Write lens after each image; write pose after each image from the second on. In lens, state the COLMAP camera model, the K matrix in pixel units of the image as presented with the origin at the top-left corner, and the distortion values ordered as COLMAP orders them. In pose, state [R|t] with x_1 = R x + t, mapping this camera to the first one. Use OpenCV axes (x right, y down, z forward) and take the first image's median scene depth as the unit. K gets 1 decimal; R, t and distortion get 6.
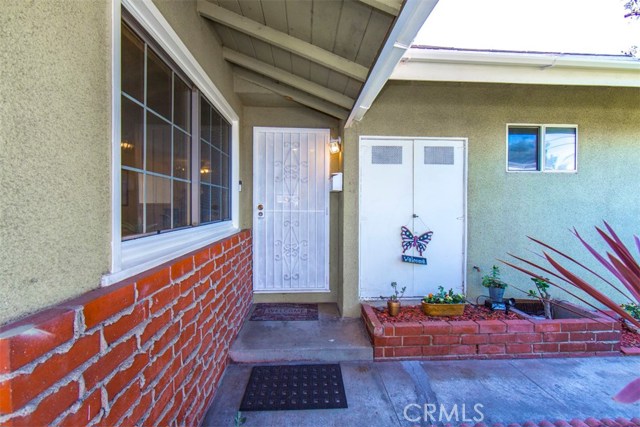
lens RADIAL K [[251.9, 0, 317.8], [0, 251.9, 209.0], [0, 0, 1]] dist [-0.001281, -0.000268]
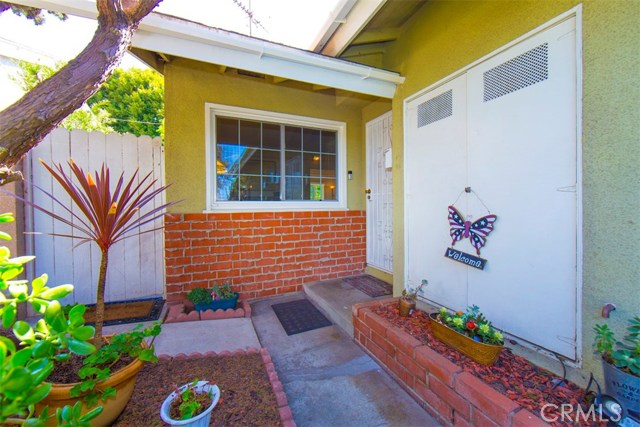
lens RADIAL K [[251.9, 0, 318.1], [0, 251.9, 210.6], [0, 0, 1]] dist [-0.001281, -0.000268]
pose [[0.347326, 0.014261, -0.937636, 0.853006], [-0.008351, 0.999892, 0.012114, 0.075670], [0.937707, 0.003622, 0.347408, 0.423128]]
